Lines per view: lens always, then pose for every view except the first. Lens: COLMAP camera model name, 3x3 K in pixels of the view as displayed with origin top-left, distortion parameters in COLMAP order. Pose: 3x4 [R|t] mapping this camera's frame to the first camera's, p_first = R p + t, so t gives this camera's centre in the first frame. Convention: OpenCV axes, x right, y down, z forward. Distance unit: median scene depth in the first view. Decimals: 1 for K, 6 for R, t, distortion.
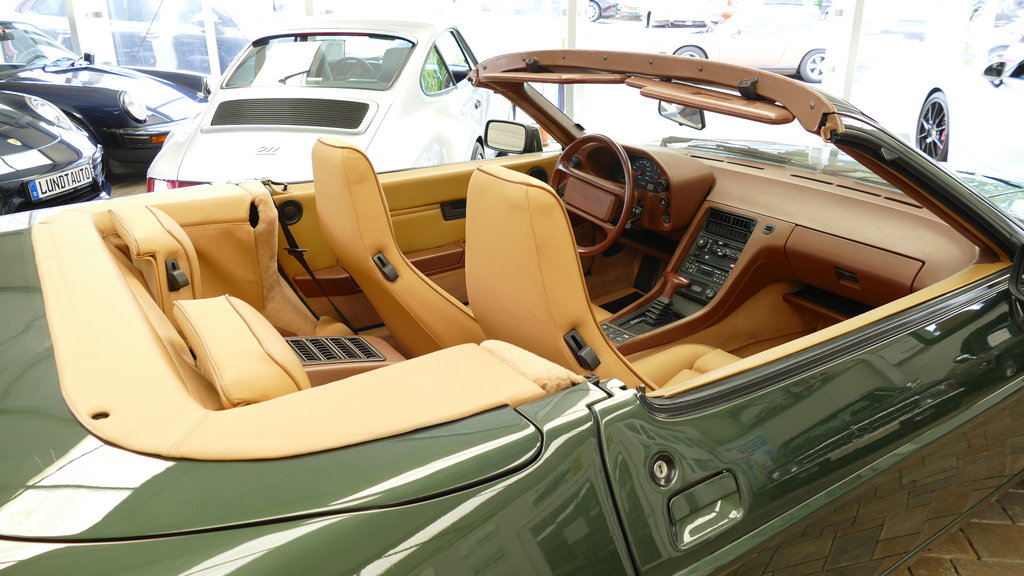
lens RADIAL K [[751.6, 0, 512.0], [0, 751.6, 288.0], [0, 0, 1]] dist [-0.014619, 0.001482]
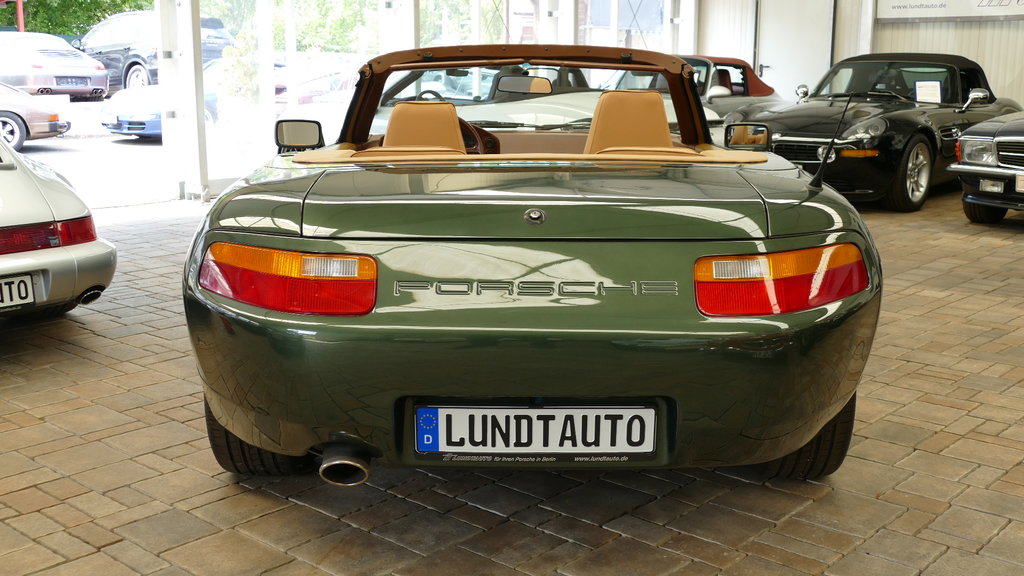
lens RADIAL K [[1132.7, 0, 512.0], [0, 1132.7, 288.0], [0, 0, 1]] dist [-0.019266, -0.018087]
pose [[0.562765, -0.154550, 0.812040, -1.273843], [0.291790, 0.956269, -0.020218, 0.143317], [-0.773404, 0.248323, 0.583251, -0.150626]]
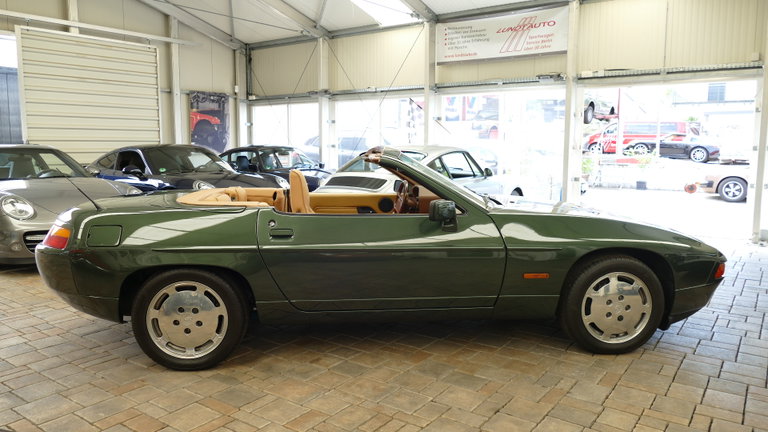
lens RADIAL K [[563.7, 0, 384.0], [0, 563.7, 216.0], [0, 0, 1]] dist [-0.014619, 0.001482]
pose [[0.880074, 0.065272, -0.470328, 0.824451], [-0.178104, 0.963567, -0.199545, 0.262136], [0.440168, 0.259382, 0.859636, -0.544047]]
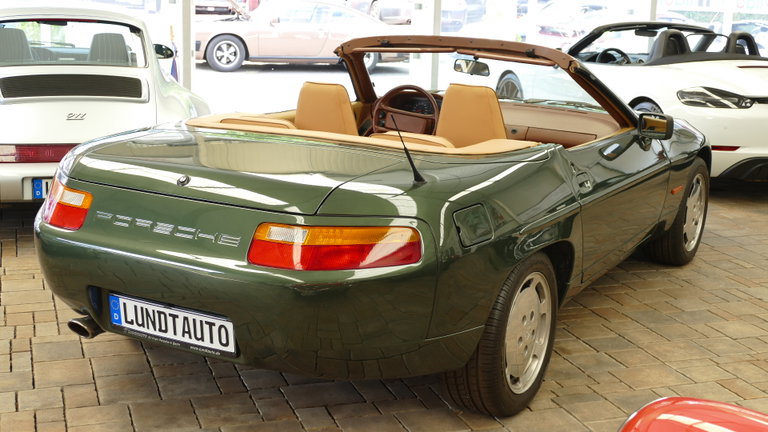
lens RADIAL K [[1057.9, 0, 384.0], [0, 1057.9, 216.0], [0, 0, 1]] dist [0.007209, -0.016079]
pose [[0.893283, -0.065414, 0.444709, -0.863632], [0.127976, 0.985420, -0.112116, 0.289693], [-0.430891, 0.157063, 0.888631, -0.867820]]
